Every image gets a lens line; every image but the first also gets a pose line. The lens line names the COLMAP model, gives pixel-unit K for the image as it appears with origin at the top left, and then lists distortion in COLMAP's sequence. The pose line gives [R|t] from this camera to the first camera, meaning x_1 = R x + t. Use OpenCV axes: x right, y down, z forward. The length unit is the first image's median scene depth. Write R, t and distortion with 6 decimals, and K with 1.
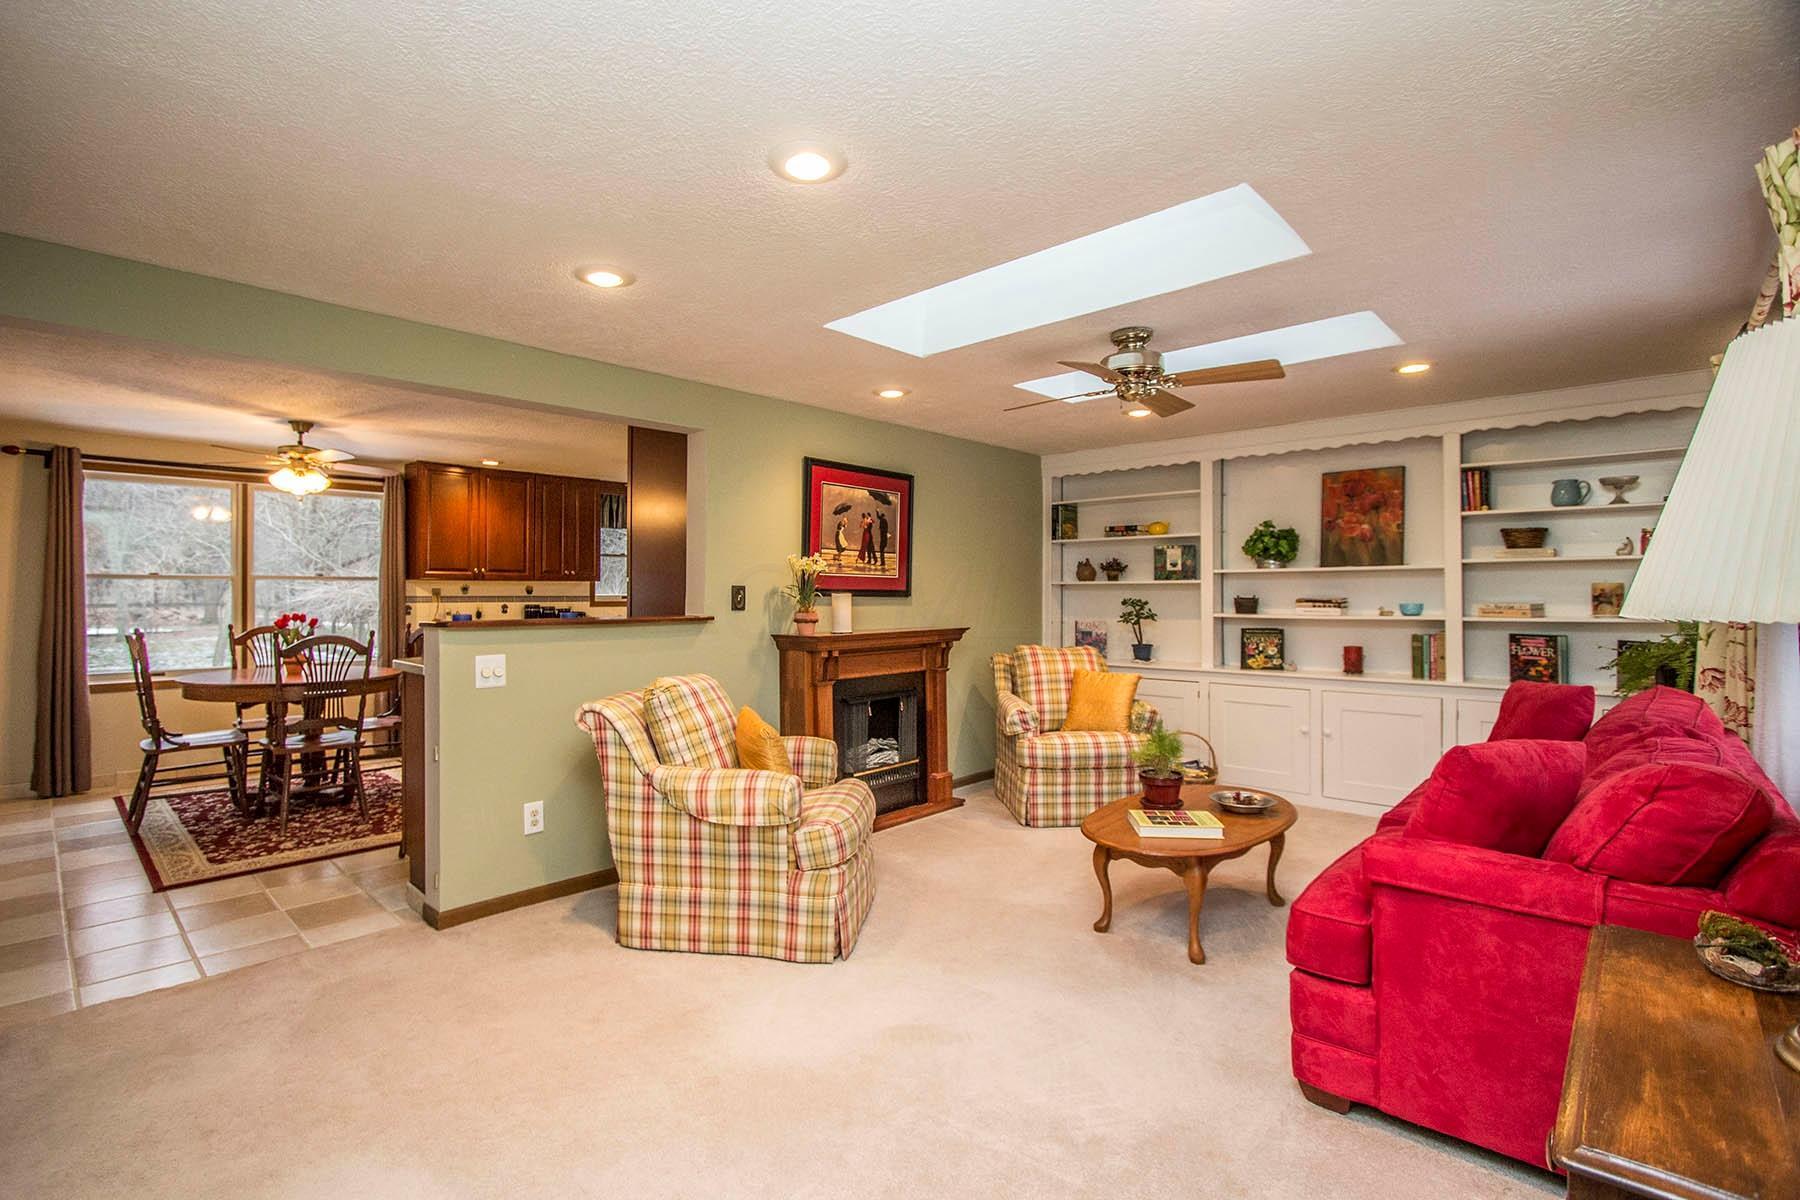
lens RADIAL K [[834.0, 0, 901.4], [0, 834.0, 591.5], [0, 0, 1]] dist [-0.023867, 0.000450]
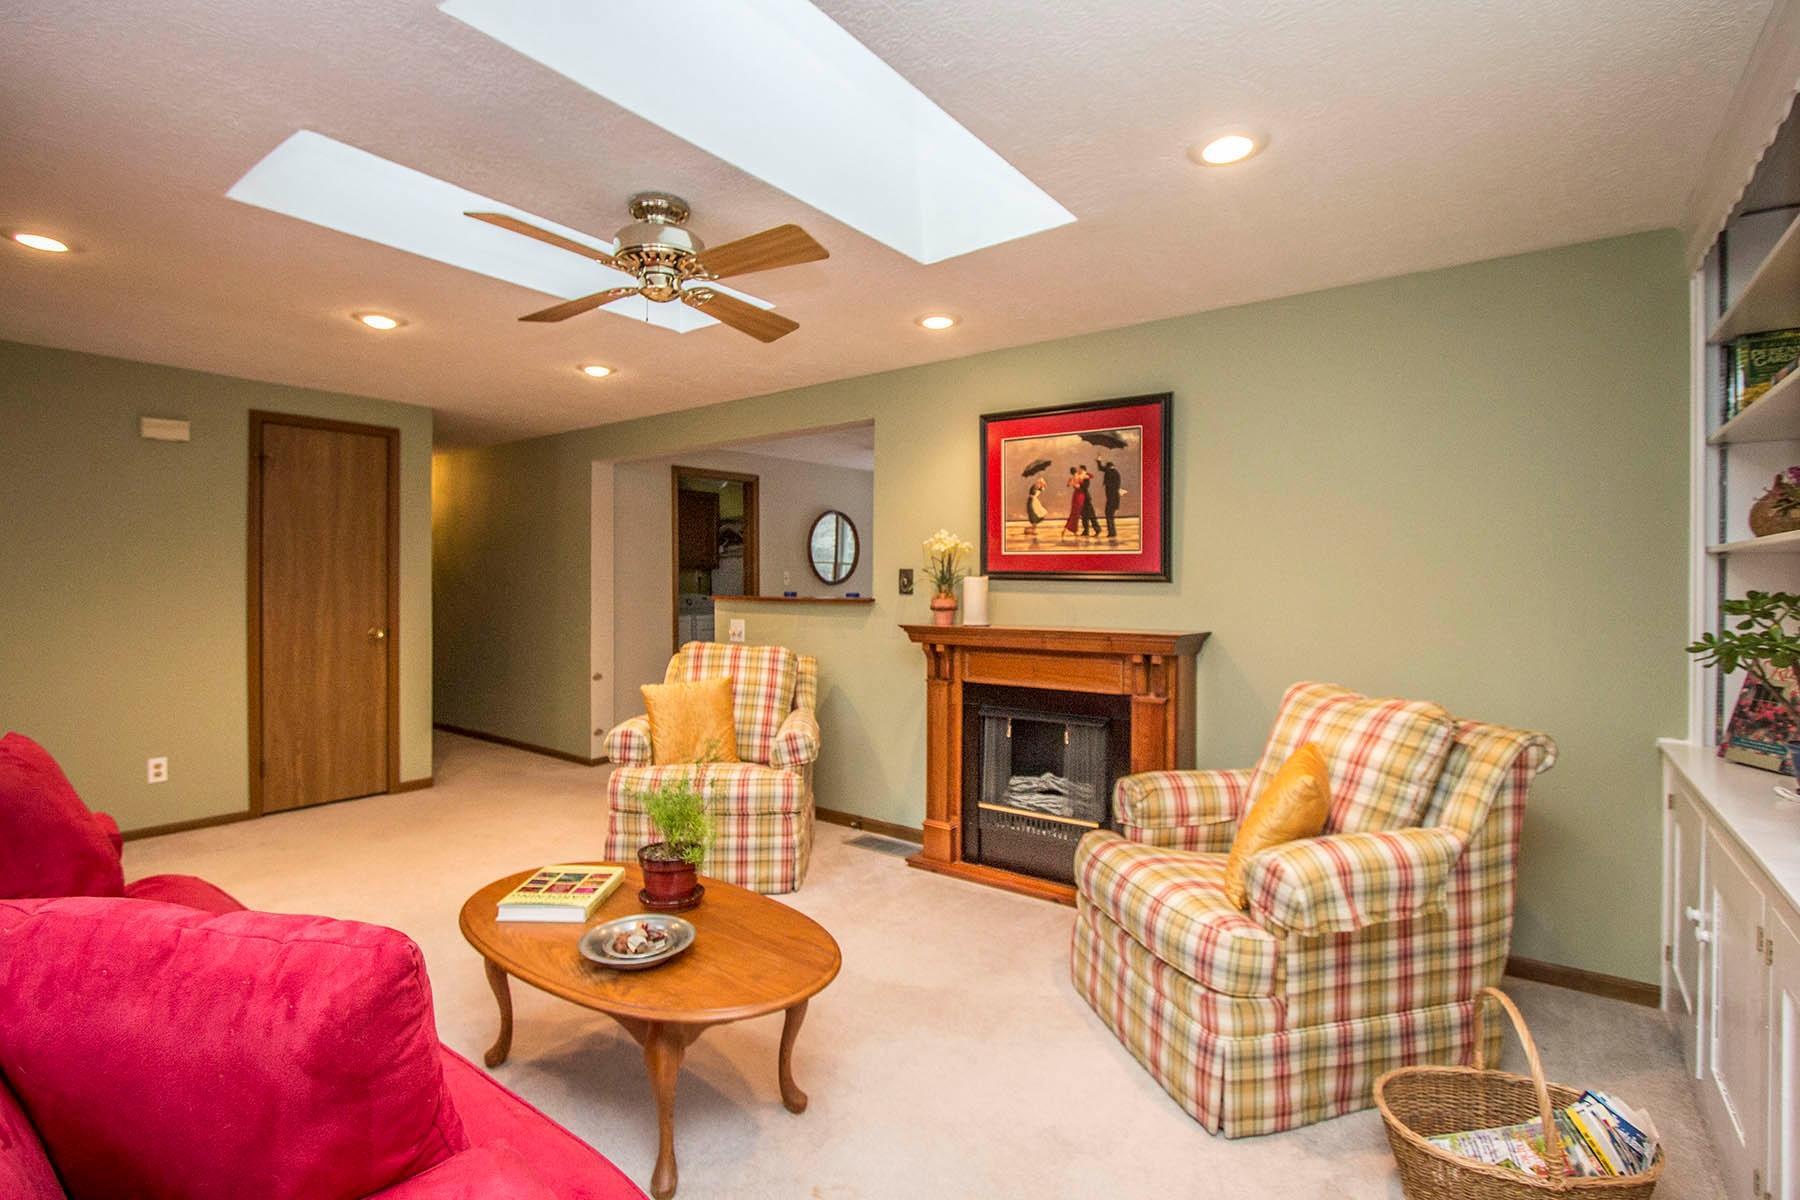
lens RADIAL K [[834.0, 0, 901.4], [0, 834.0, 591.5], [0, 0, 1]] dist [-0.023867, 0.000450]
pose [[0.108990, 0.008762, -0.994004, 0.661288], [-0.003751, 0.999958, 0.008403, 0.009460], [0.994036, 0.002813, 0.109018, 0.766787]]
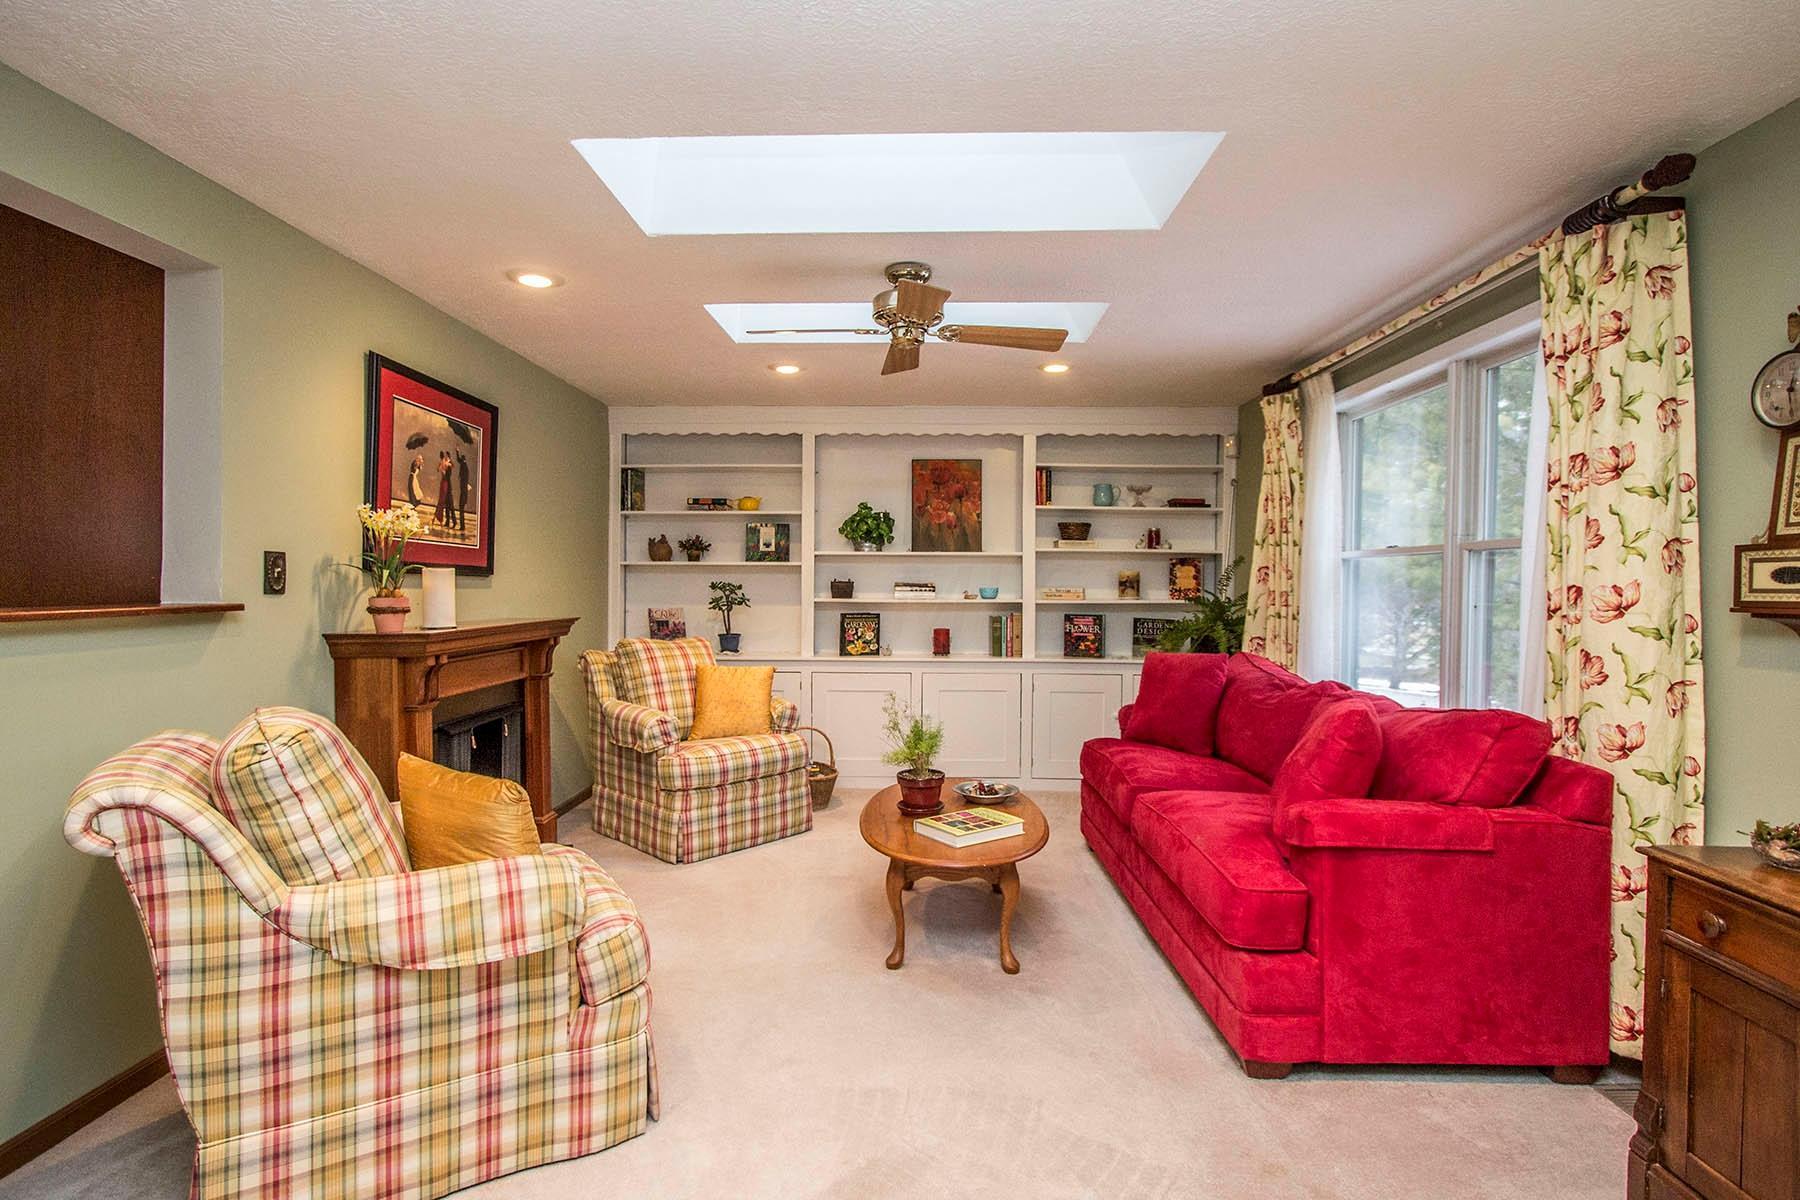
lens RADIAL K [[876.3, 0, 911.1], [0, 876.3, 598.1], [0, 0, 1]] dist [-0.004895, -0.000210]
pose [[0.754417, -0.004943, 0.656377, -0.222708], [-0.008810, 0.999805, 0.017654, 0.009199], [-0.656336, -0.019101, 0.754226, 0.212396]]
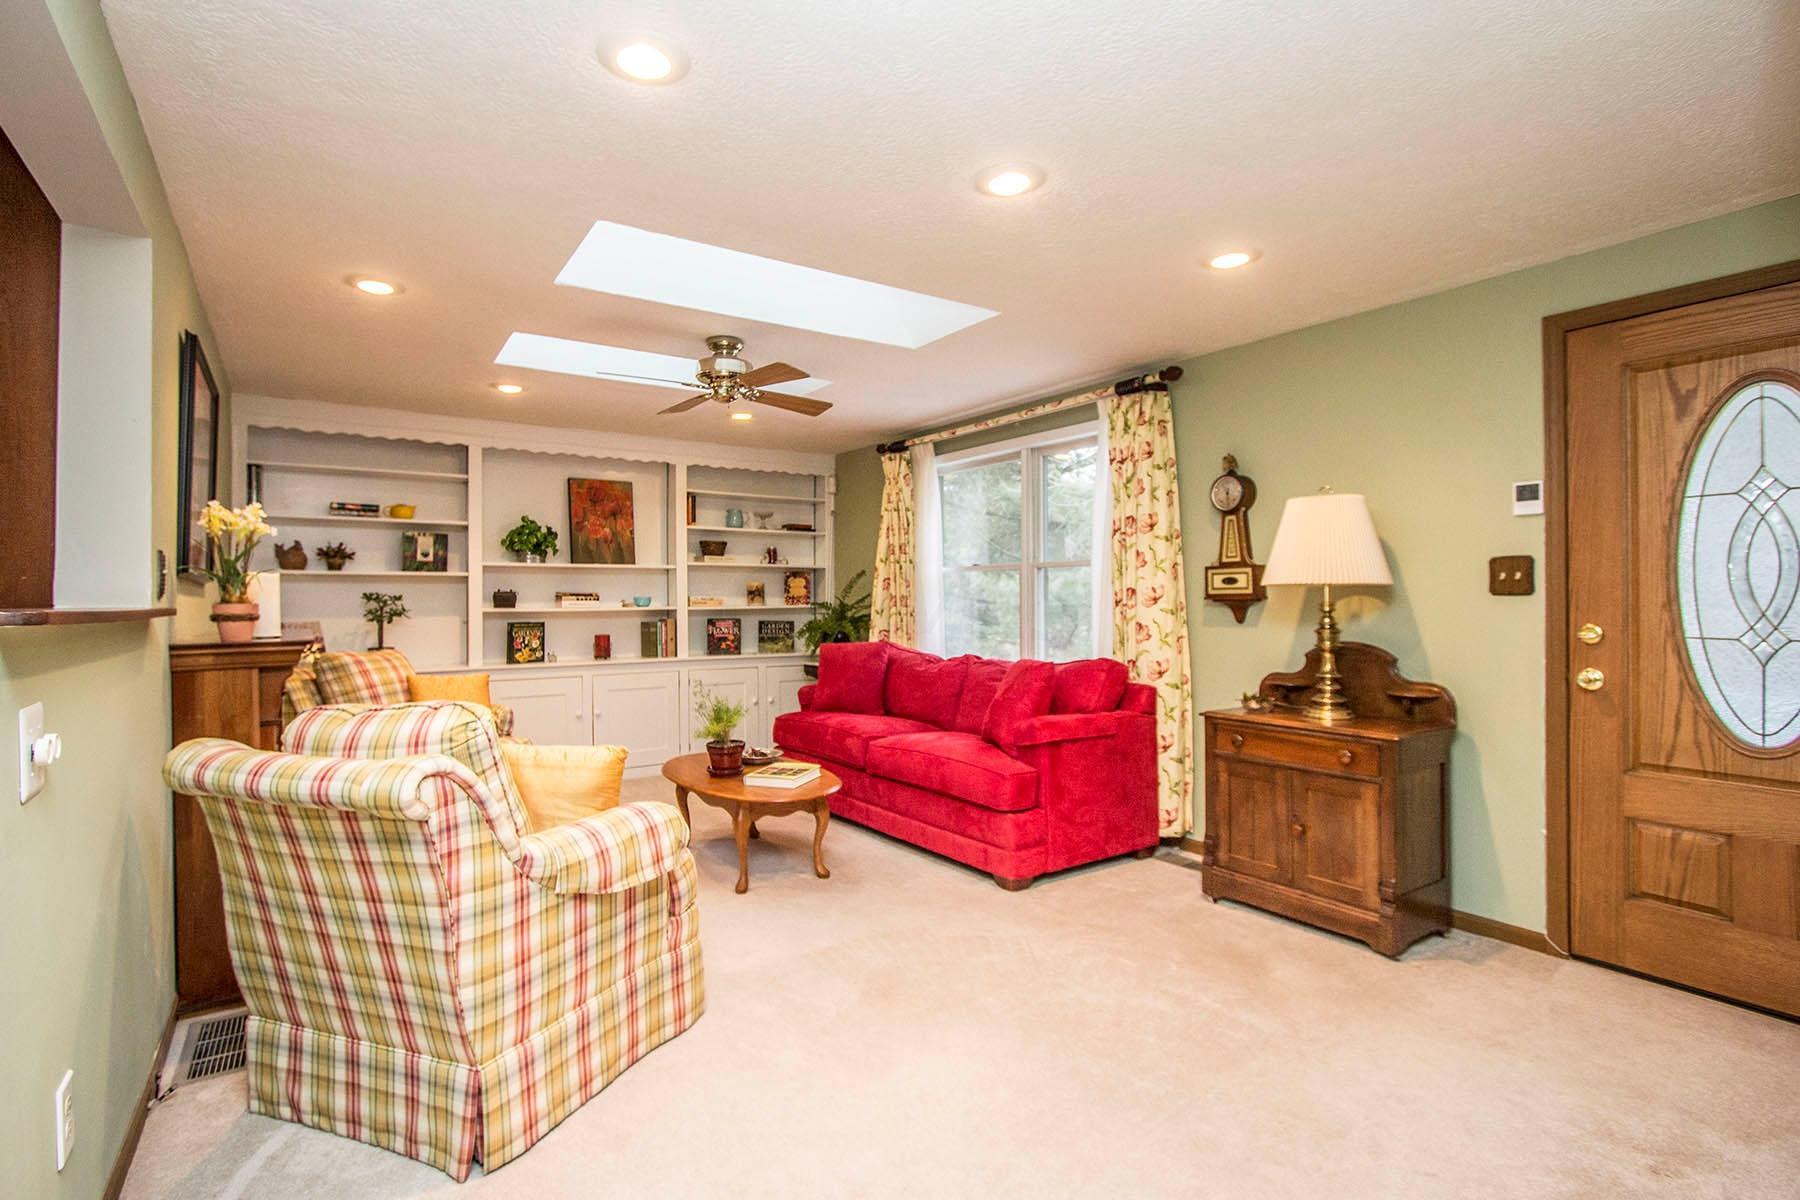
lens RADIAL K [[846.4, 0, 889.3], [0, 846.4, 587.0], [0, 0, 1]] dist [-0.001197, -0.000272]
pose [[0.247801, 0.013339, 0.968719, -0.518824], [0.000839, 0.999902, -0.013983, 0.018870], [-0.968810, 0.004278, 0.247766, 0.361217]]
